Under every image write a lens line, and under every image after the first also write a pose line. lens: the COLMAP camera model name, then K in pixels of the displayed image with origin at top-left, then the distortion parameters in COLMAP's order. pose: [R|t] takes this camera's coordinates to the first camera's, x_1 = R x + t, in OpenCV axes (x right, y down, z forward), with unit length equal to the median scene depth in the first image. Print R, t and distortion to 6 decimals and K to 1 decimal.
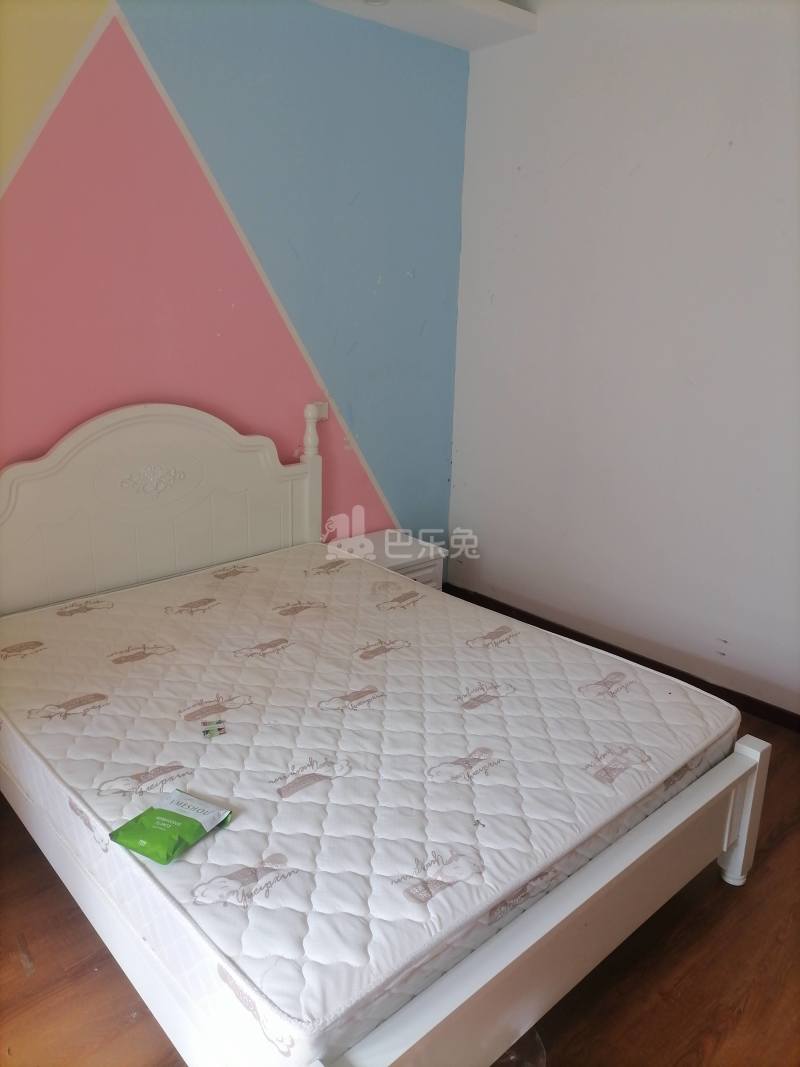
lens RADIAL K [[788.5, 0, 394.7], [0, 788.5, 526.9], [0, 0, 1]] dist [0.056941, -0.058939]
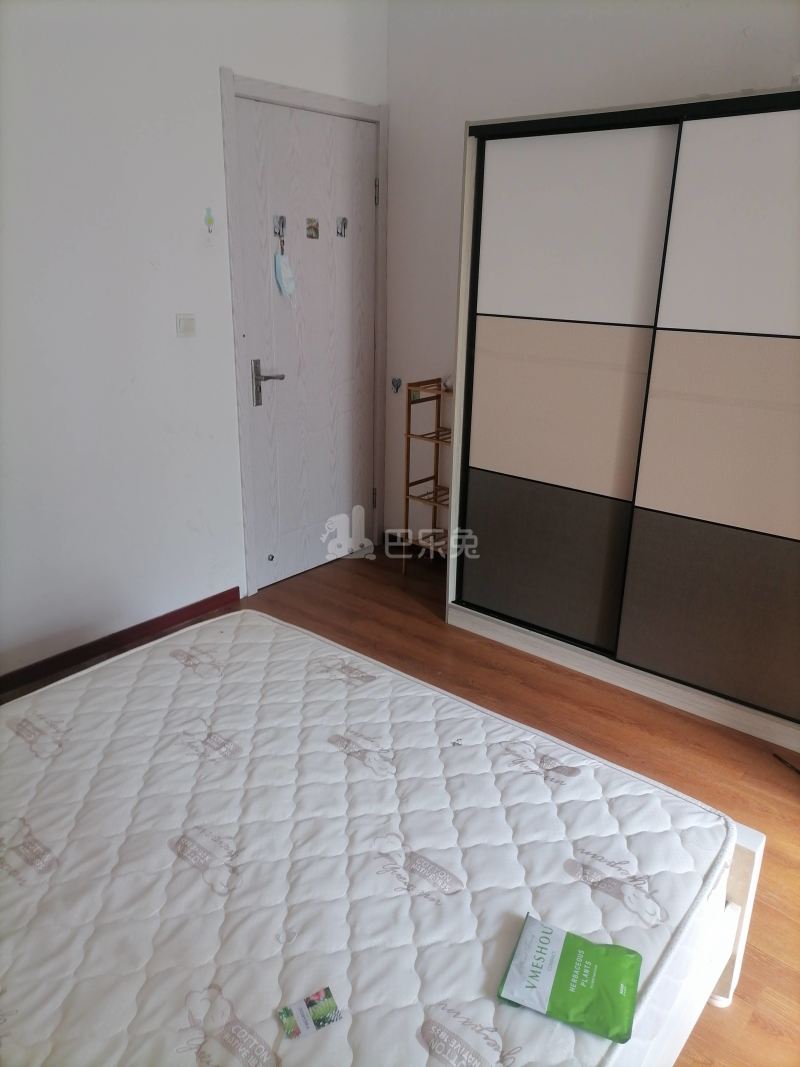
lens RADIAL K [[788.5, 0, 394.7], [0, 788.5, 526.9], [0, 0, 1]] dist [0.056941, -0.058939]
pose [[-0.135301, -0.345843, 0.928486, -0.590384], [0.260538, 0.891706, 0.370109, -0.234021], [-0.955936, 0.291982, -0.030544, 0.774965]]
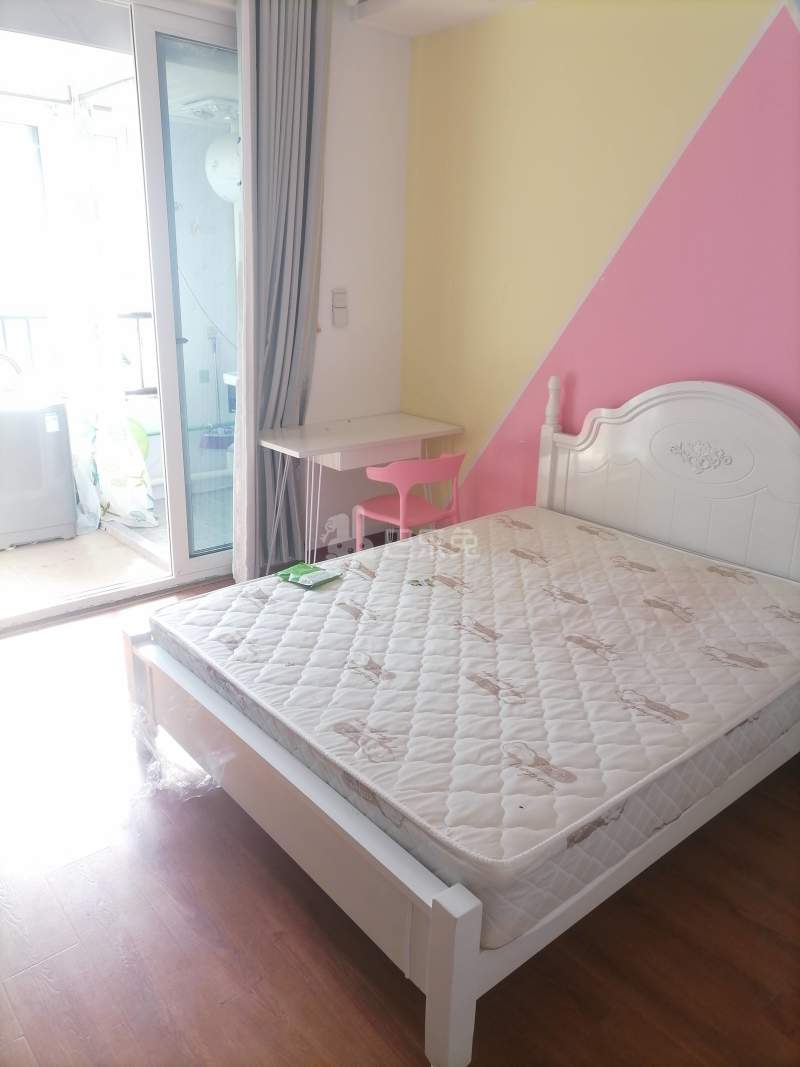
lens RADIAL K [[788.5, 0, 394.7], [0, 788.5, 526.9], [0, 0, 1]] dist [0.056941, -0.058939]
pose [[-0.030982, 0.290086, -0.956499, 0.969645], [-0.305706, 0.908350, 0.285385, -0.195999], [0.951622, 0.301250, 0.060538, 0.765836]]
